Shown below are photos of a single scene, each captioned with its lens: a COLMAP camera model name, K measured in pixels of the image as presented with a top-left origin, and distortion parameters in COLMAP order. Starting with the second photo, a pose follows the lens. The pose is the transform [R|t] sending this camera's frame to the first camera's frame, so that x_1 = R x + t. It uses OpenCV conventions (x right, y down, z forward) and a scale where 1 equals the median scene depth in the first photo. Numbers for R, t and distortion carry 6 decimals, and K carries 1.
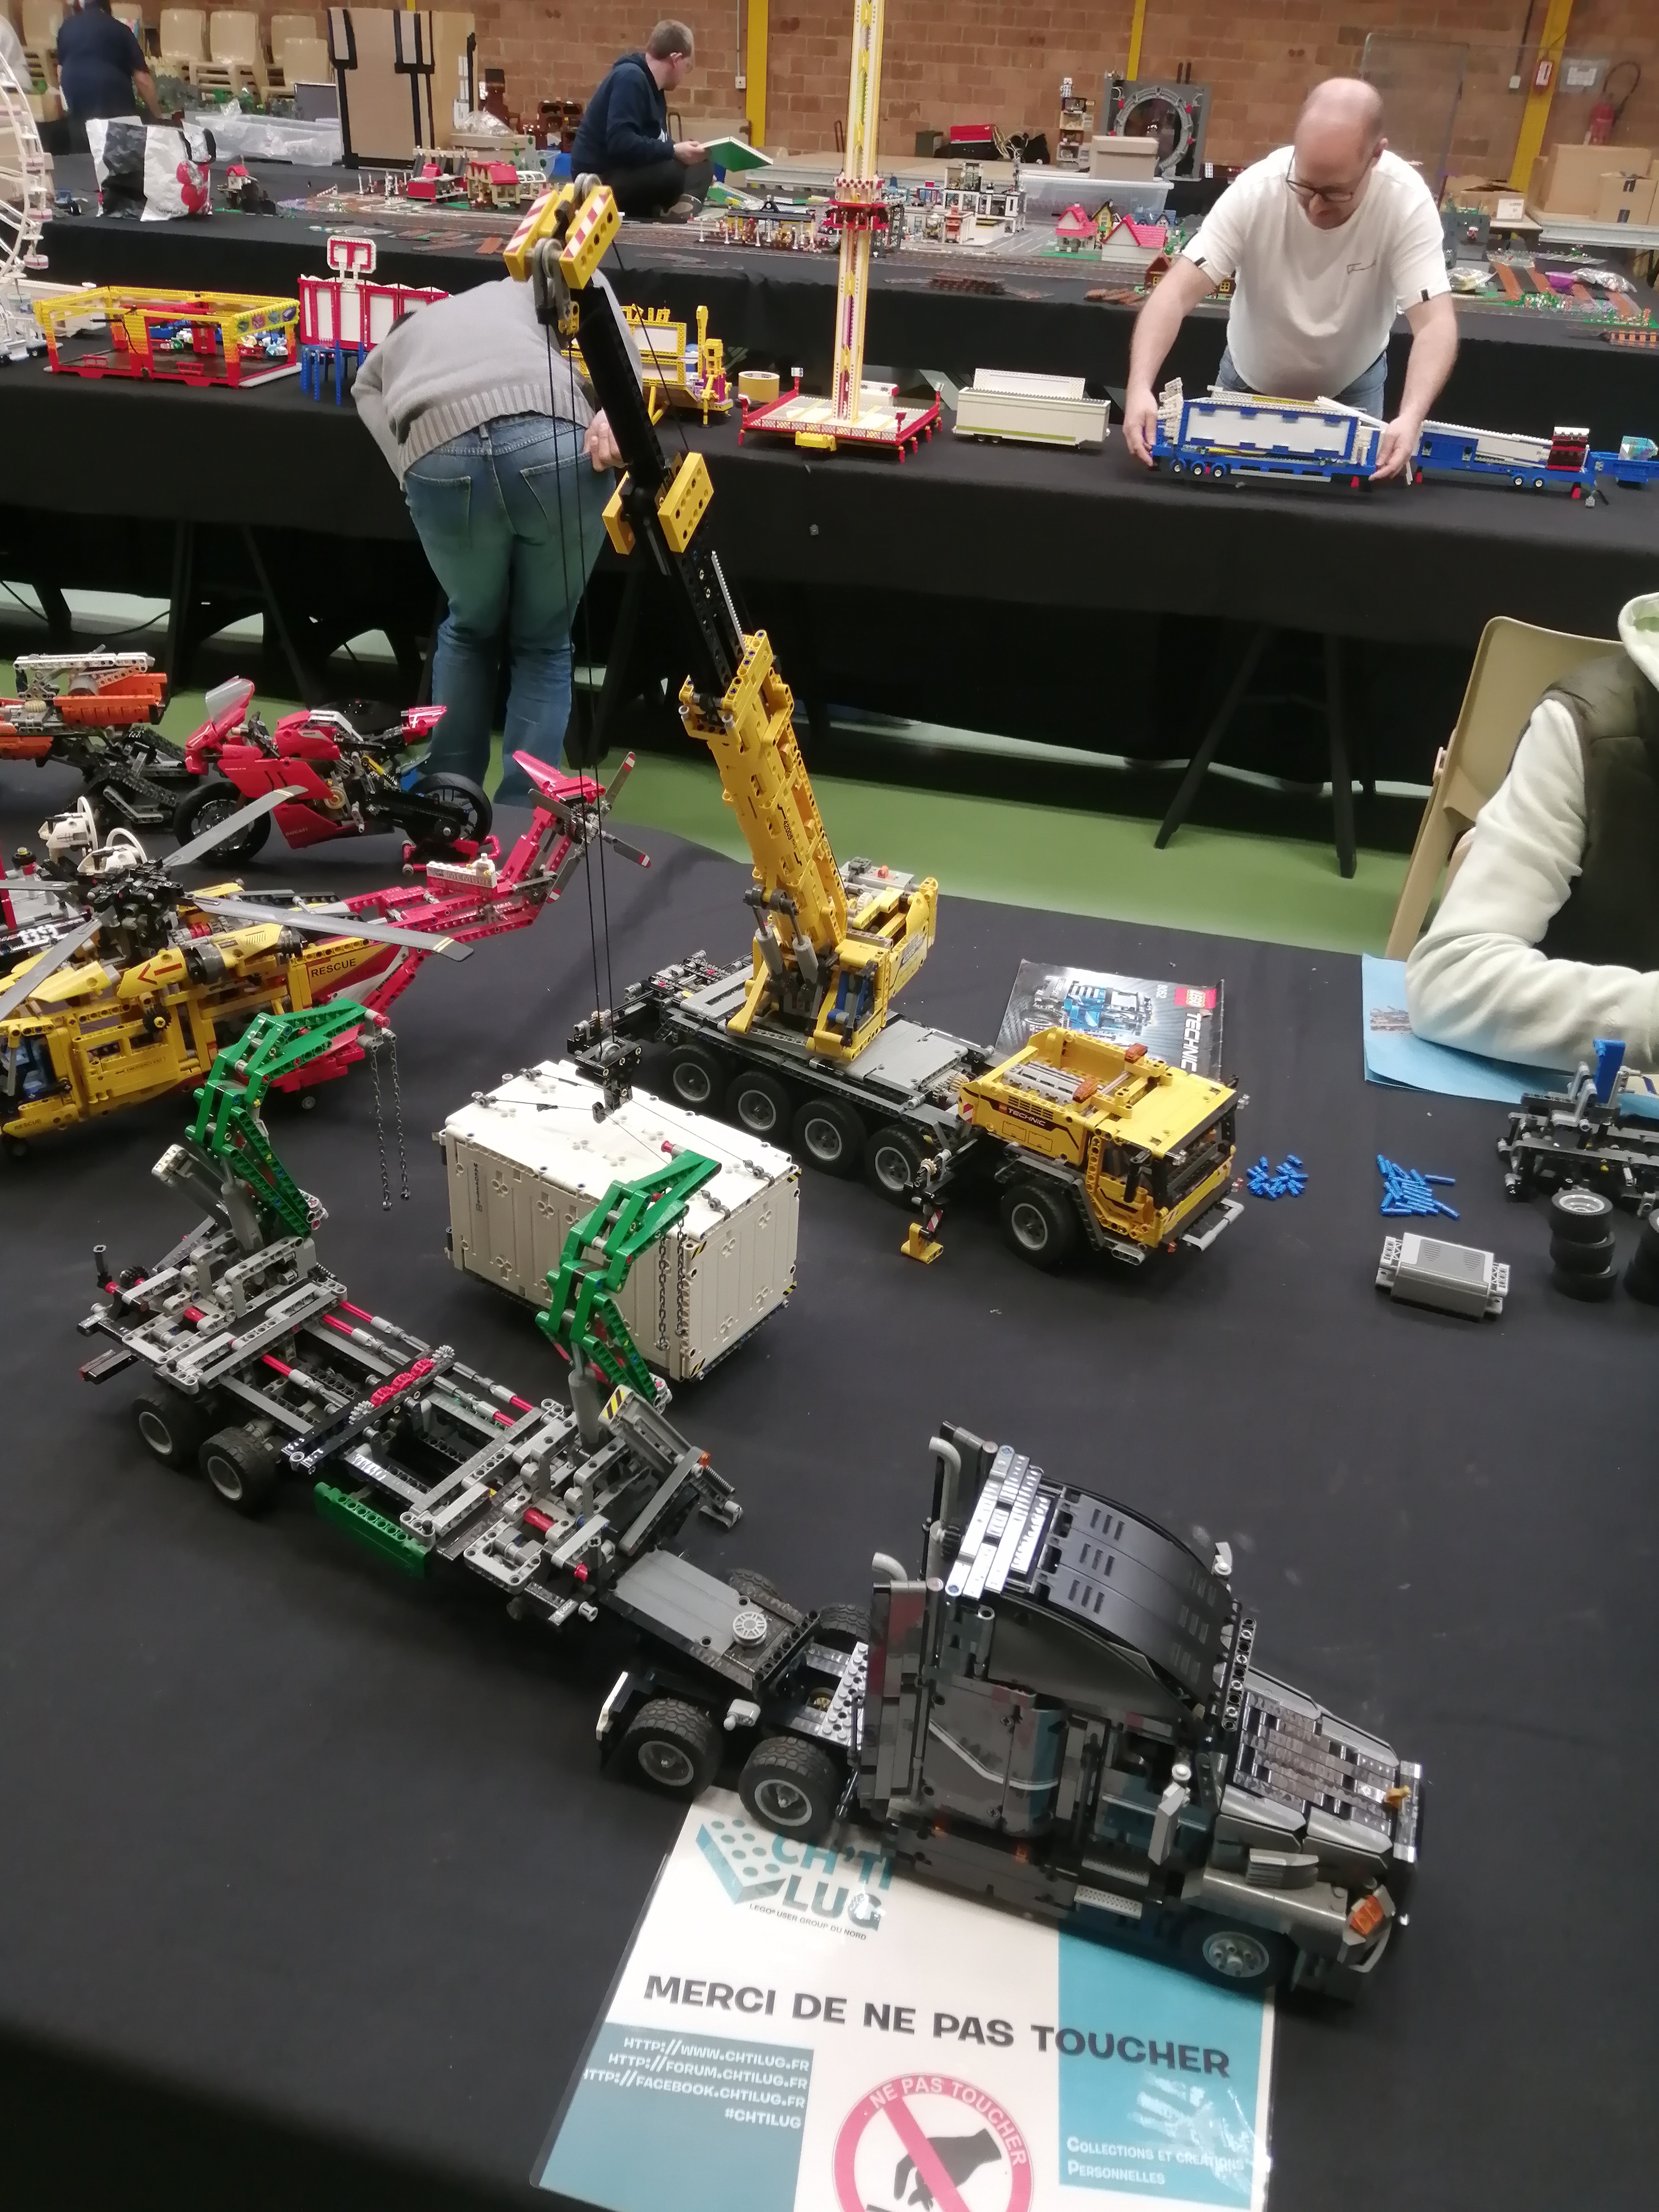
lens RADIAL K [[1776.1, 0, 820.1], [0, 1776.1, 1115.6], [0, 0, 1]] dist [0.001308, -0.004870]
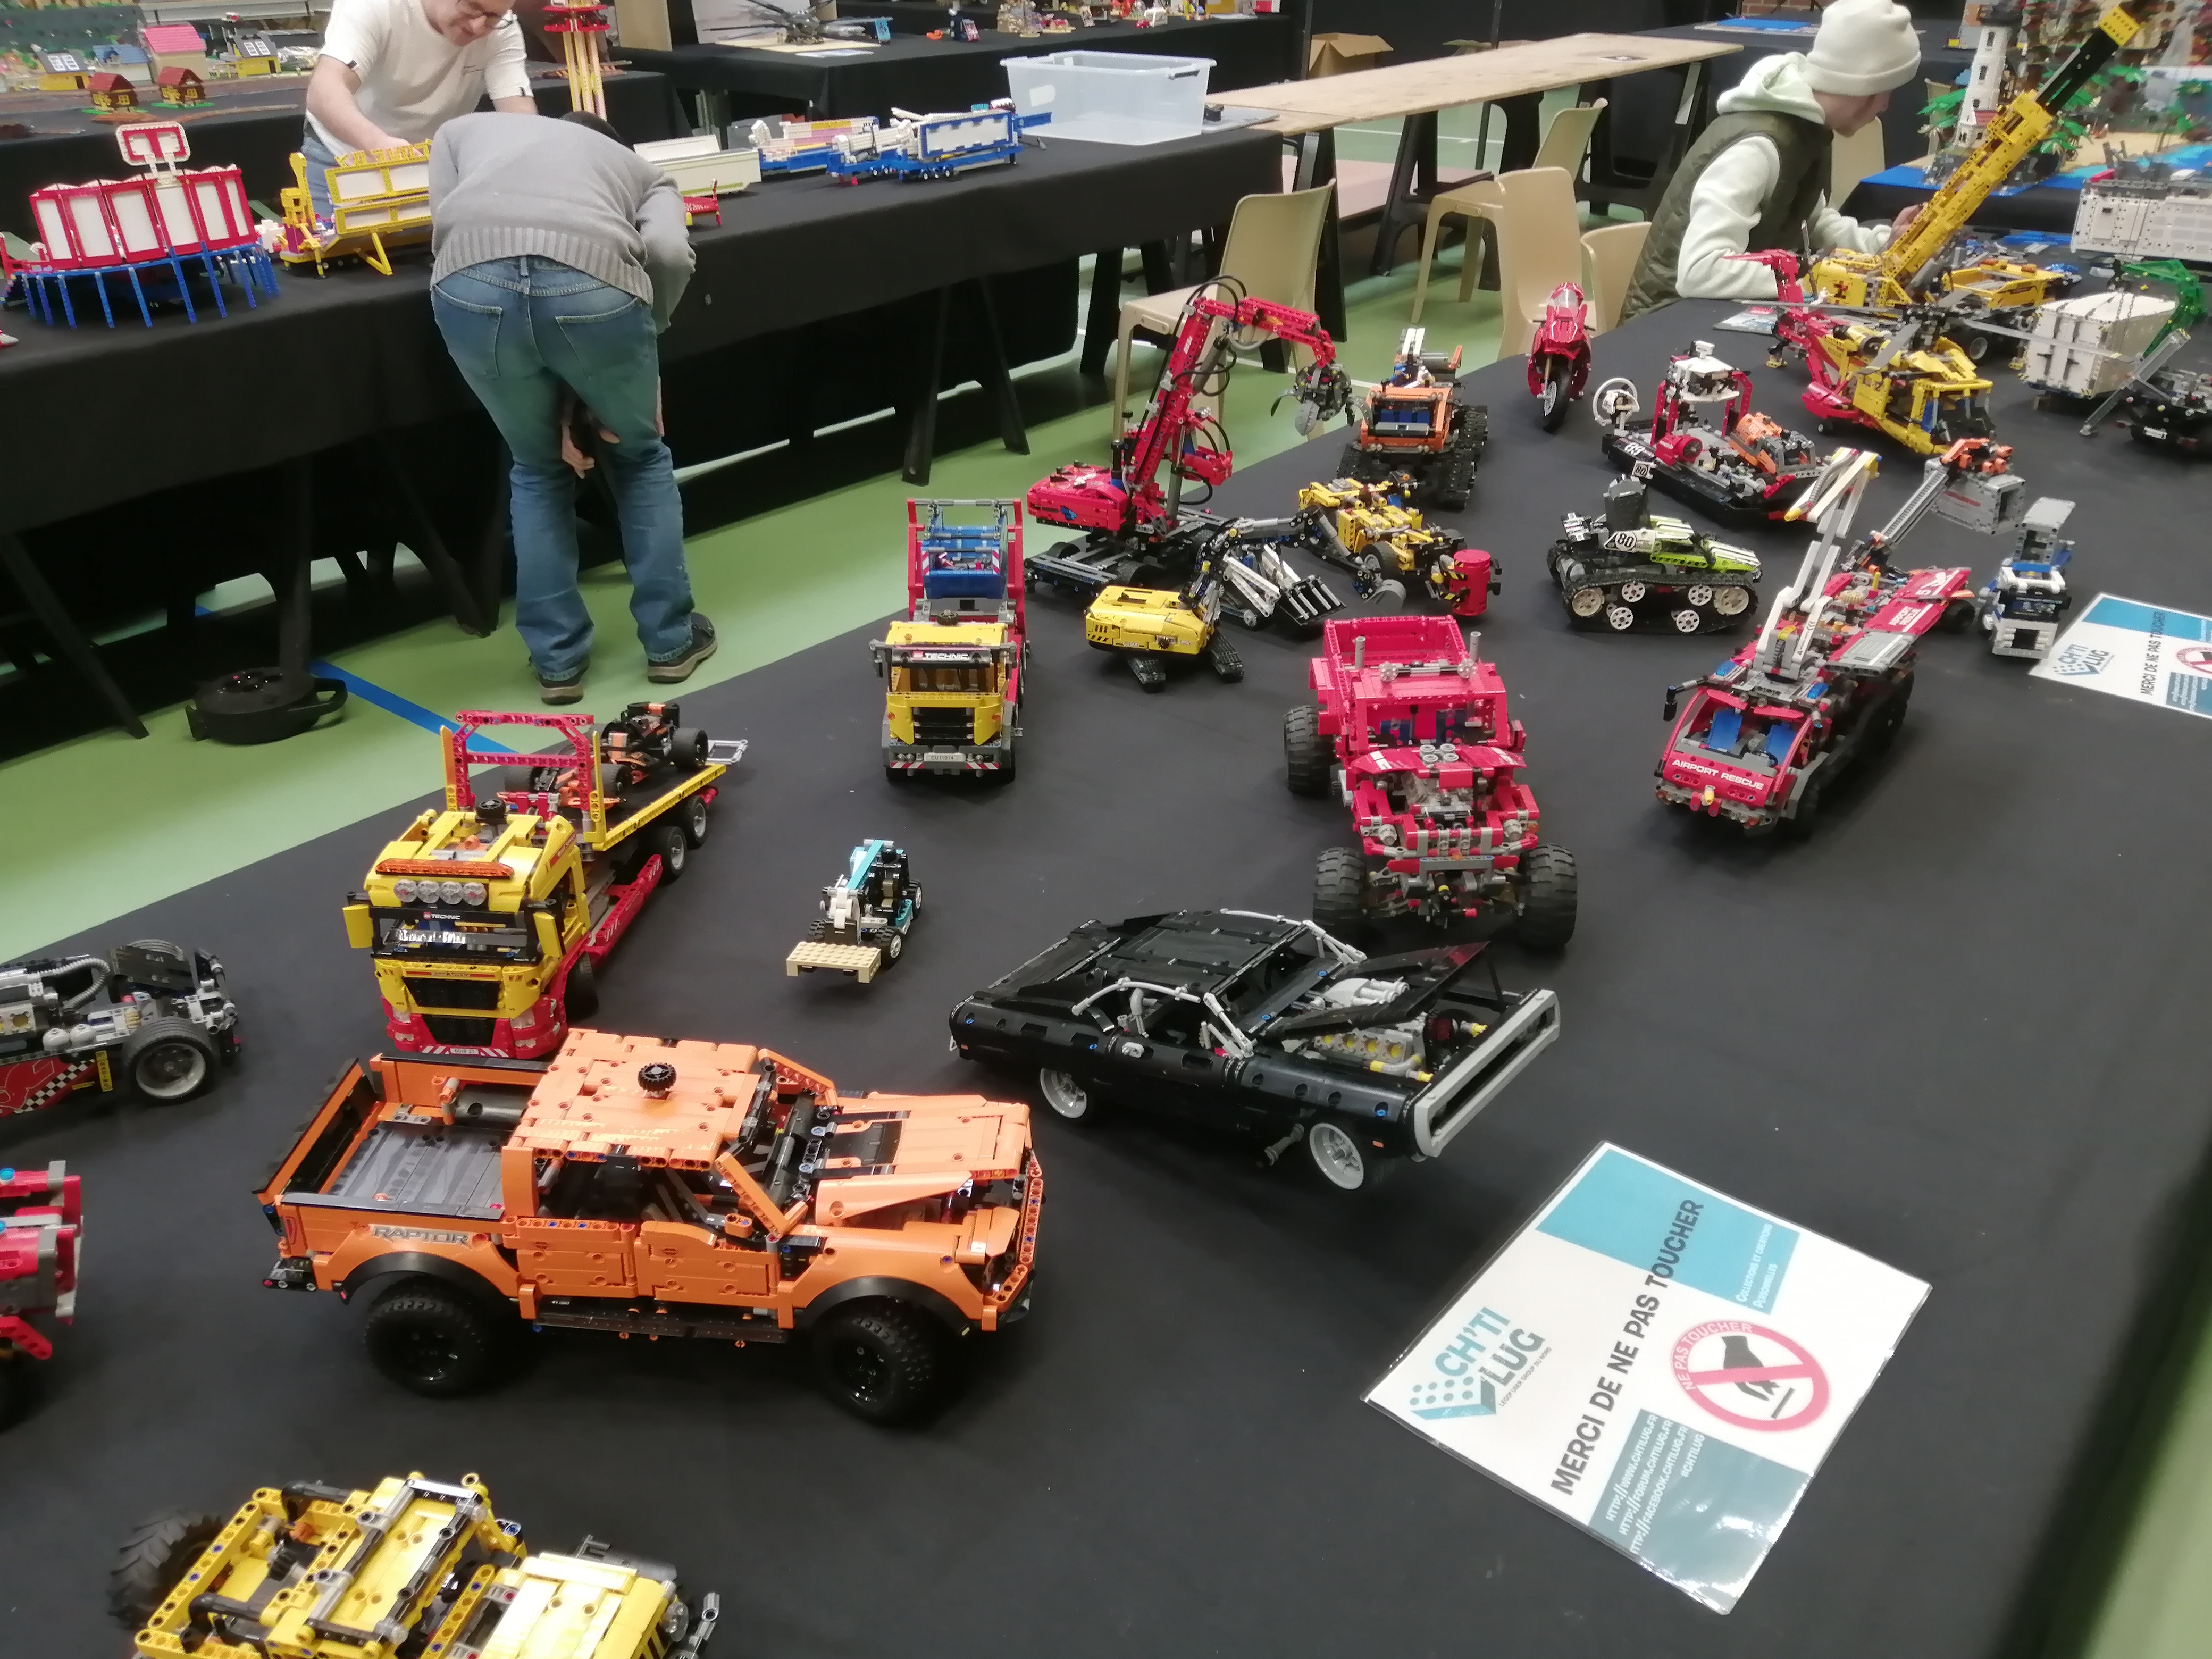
lens RADIAL K [[1767.4, 0, 1108.9], [0, 1767.4, 840.0], [0, 0, 1]] dist [0.004223, -0.007409]
pose [[0.407197, -0.481787, 0.775933, -1.956115], [0.497021, 0.829638, 0.254305, -0.456362], [-0.766264, 0.282102, 0.577285, 0.617545]]
